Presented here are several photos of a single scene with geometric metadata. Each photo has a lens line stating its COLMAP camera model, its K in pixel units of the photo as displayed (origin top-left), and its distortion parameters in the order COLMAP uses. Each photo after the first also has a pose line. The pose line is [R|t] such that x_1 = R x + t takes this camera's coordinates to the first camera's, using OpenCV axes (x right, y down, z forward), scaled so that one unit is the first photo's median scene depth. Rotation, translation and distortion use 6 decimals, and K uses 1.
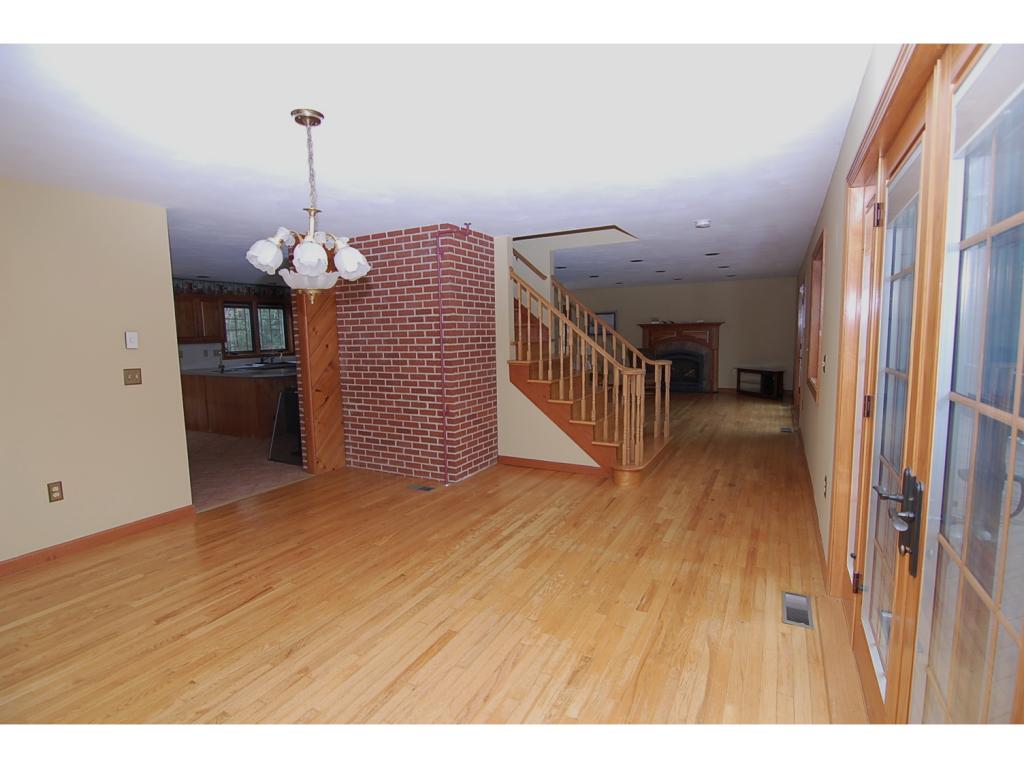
lens RADIAL K [[499.9, 0, 511.5], [0, 499.9, 391.3], [0, 0, 1]] dist [-0.012220, -0.005539]
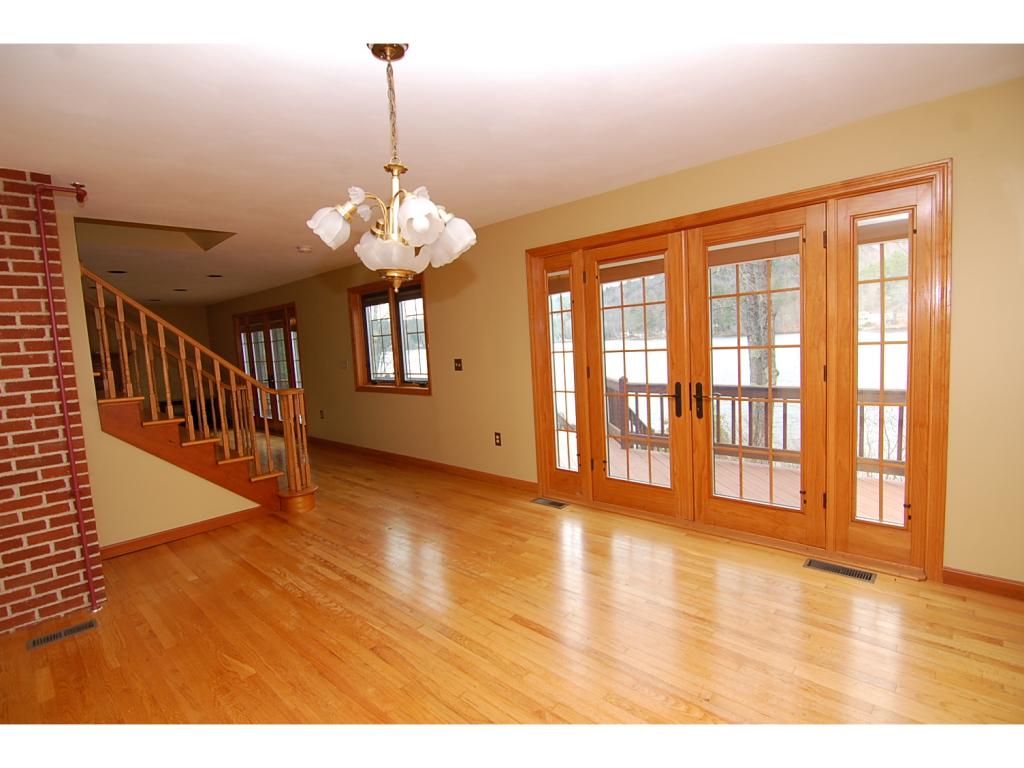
lens RADIAL K [[499.9, 0, 513.8], [0, 499.9, 380.7], [0, 0, 1]] dist [-0.012220, -0.005539]
pose [[0.261118, -0.079037, 0.962066, -0.609614], [0.164316, 0.985737, 0.036384, -0.027174], [-0.951219, 0.148582, 0.270381, 0.356239]]
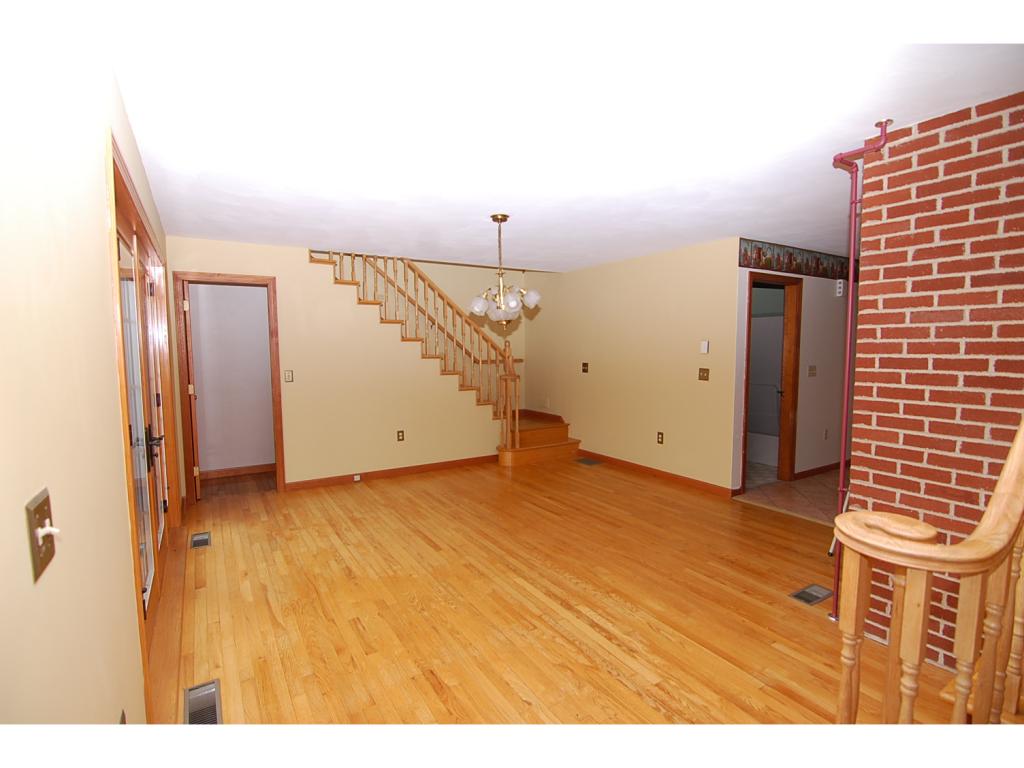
lens RADIAL K [[499.9, 0, 505.4], [0, 499.9, 389.6], [0, 0, 1]] dist [-0.012220, -0.005539]
pose [[-0.509978, 0.098460, -0.854534, 0.563525], [-0.081555, 0.983418, 0.161981, -0.138070], [0.856312, 0.152298, -0.493492, 1.022477]]
